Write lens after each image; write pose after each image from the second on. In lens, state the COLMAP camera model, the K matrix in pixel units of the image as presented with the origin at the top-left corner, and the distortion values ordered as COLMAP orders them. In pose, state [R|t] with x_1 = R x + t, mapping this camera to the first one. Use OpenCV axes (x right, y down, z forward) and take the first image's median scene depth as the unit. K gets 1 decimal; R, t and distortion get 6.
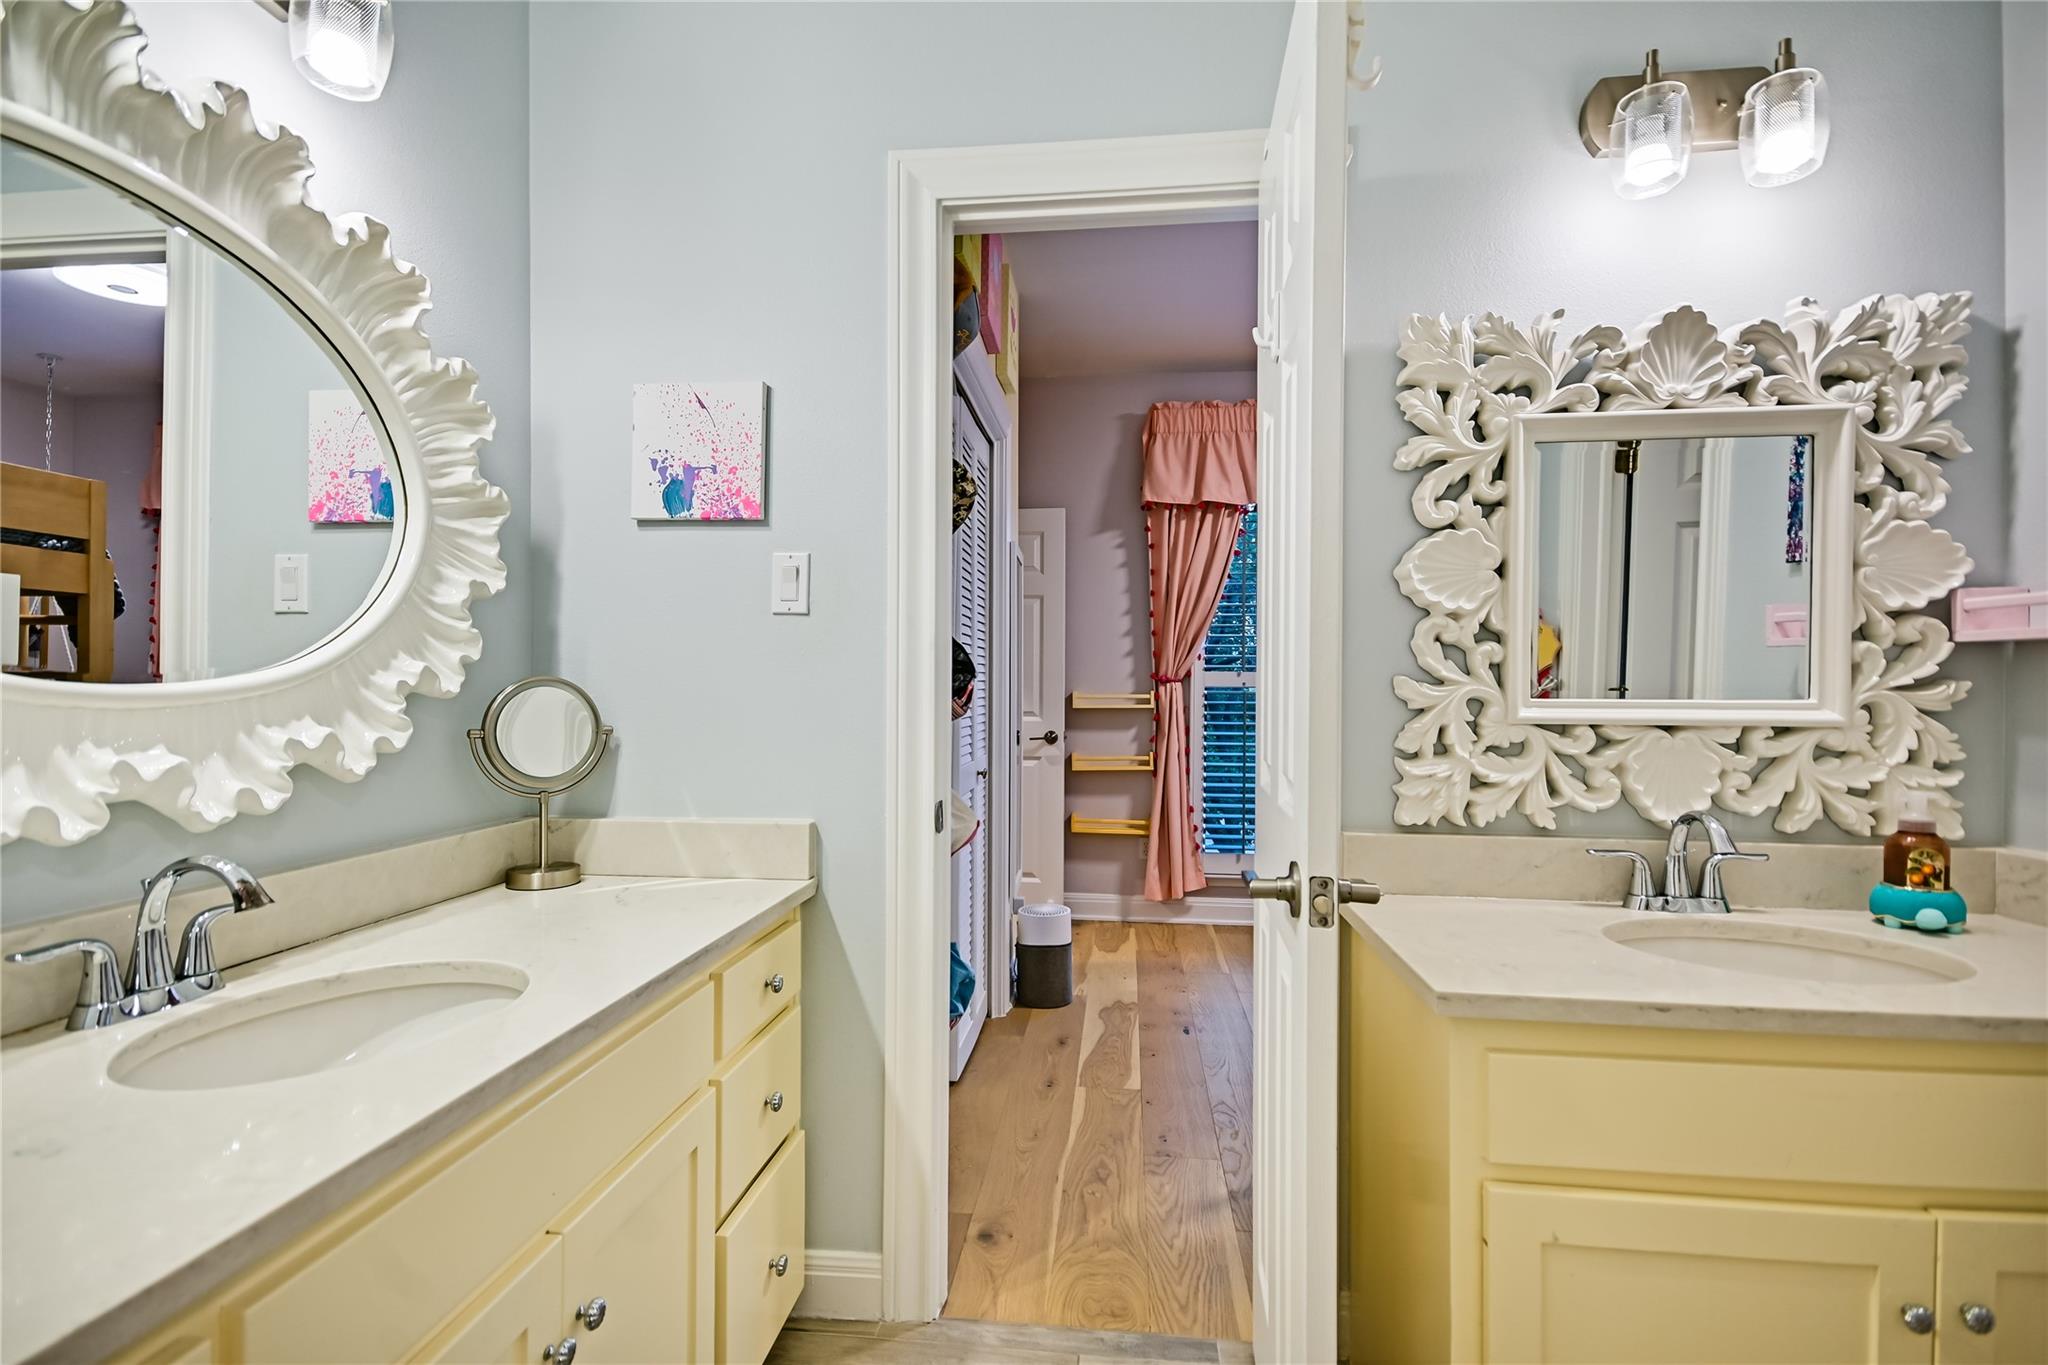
lens RADIAL K [[1051.4, 0, 1022.4], [0, 1051.4, 688.7], [0, 0, 1]] dist [0.013429, -0.000943]
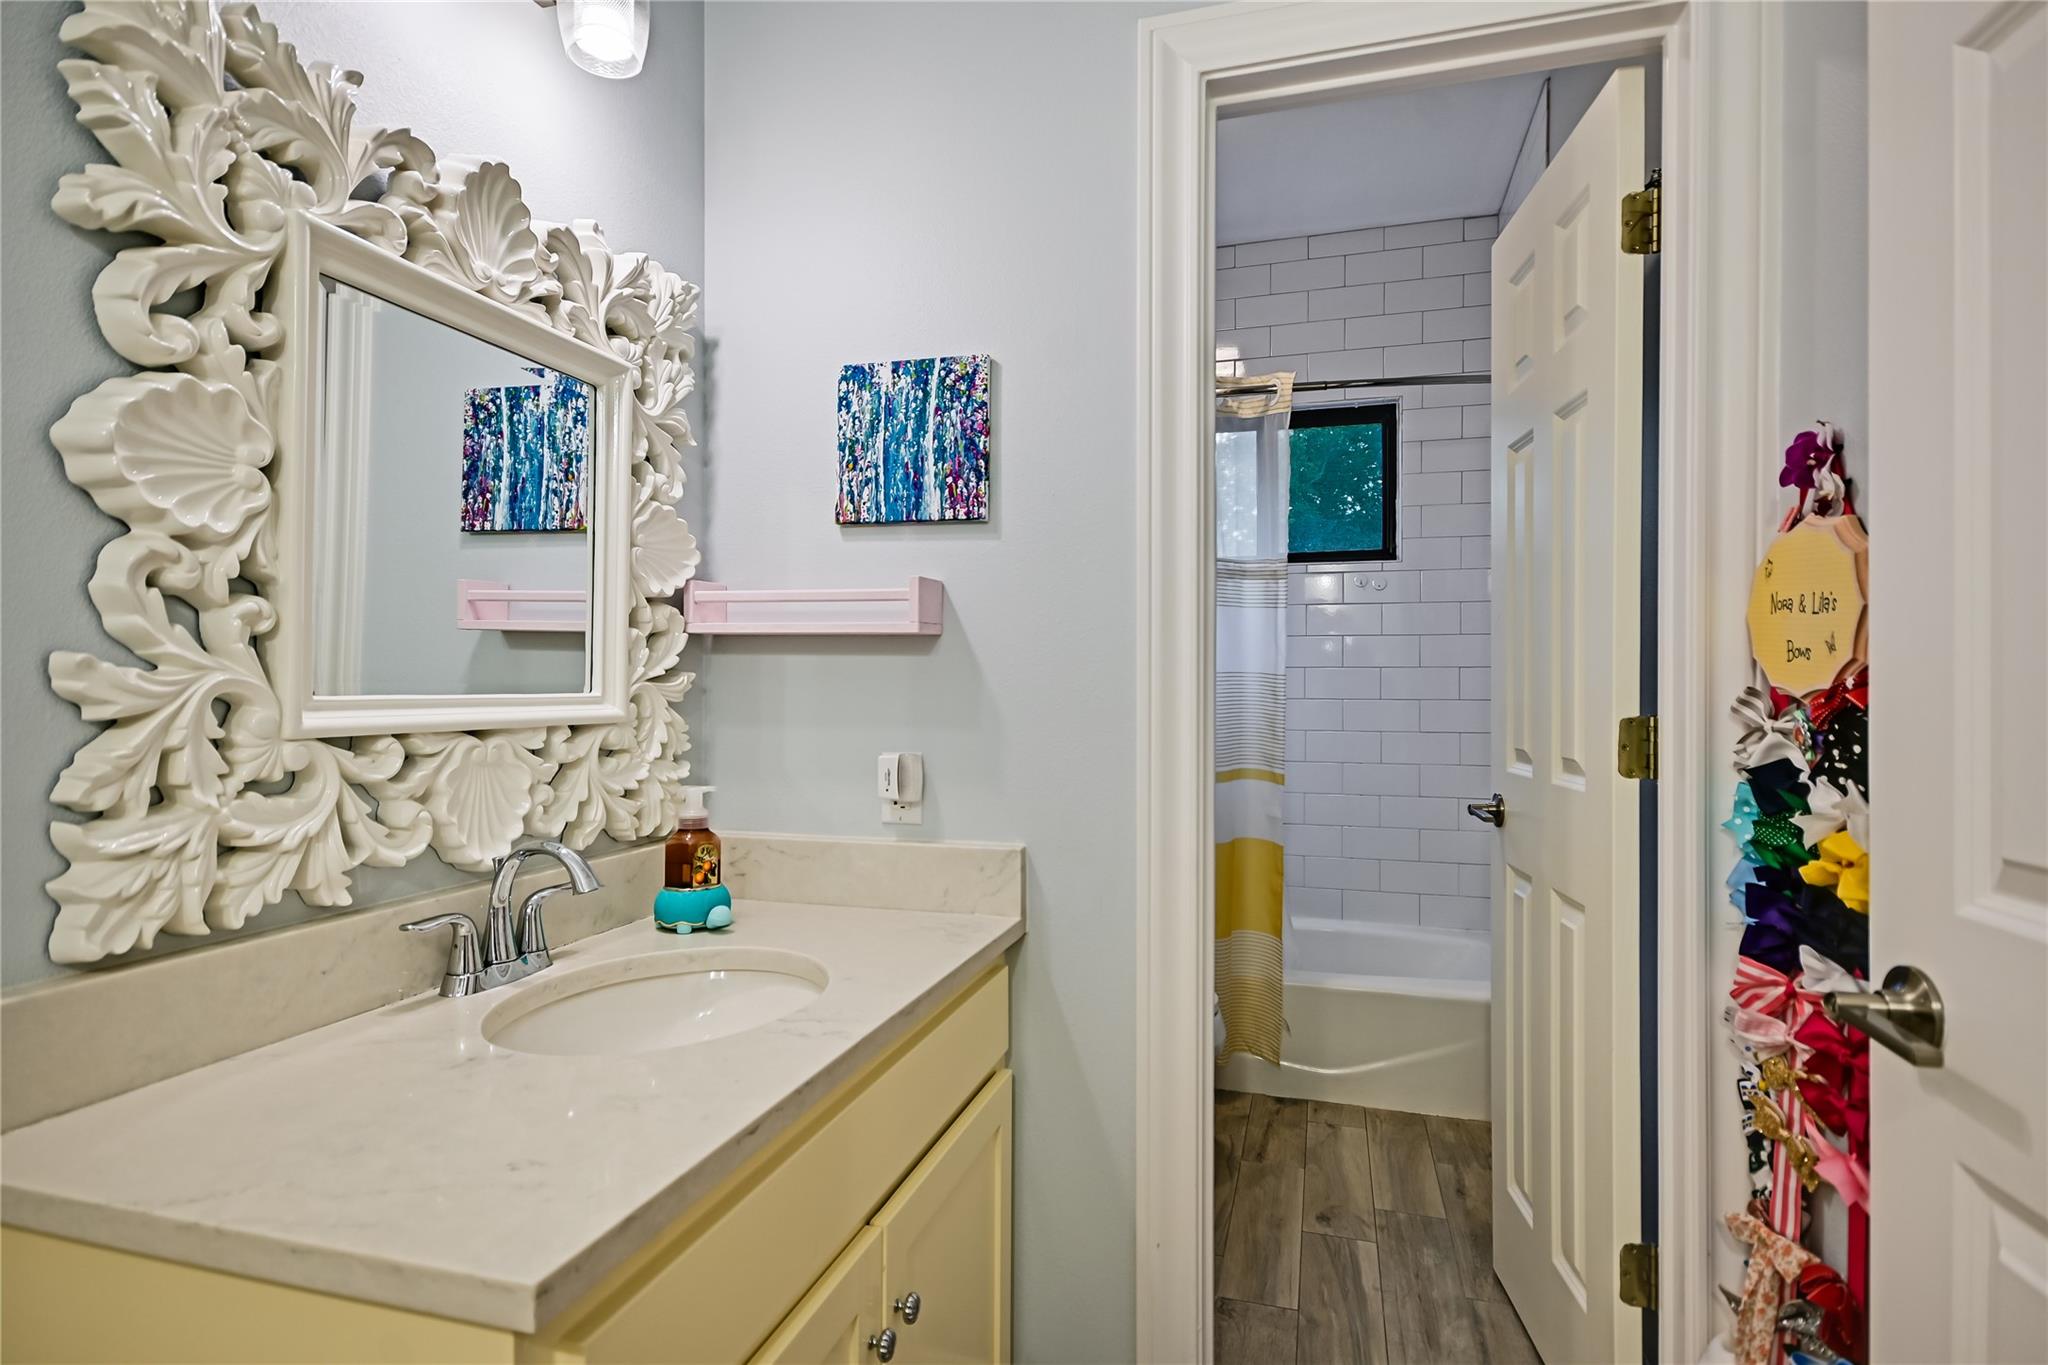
lens RADIAL K [[1051.4, 0, 1027.9], [0, 1051.4, 680.5], [0, 0, 1]] dist [0.013429, -0.000943]
pose [[0.166061, 0.001353, 0.986115, -0.044418], [-0.000803, 0.999999, -0.001237, 0.001684], [-0.986115, -0.000586, 0.166062, 0.509369]]
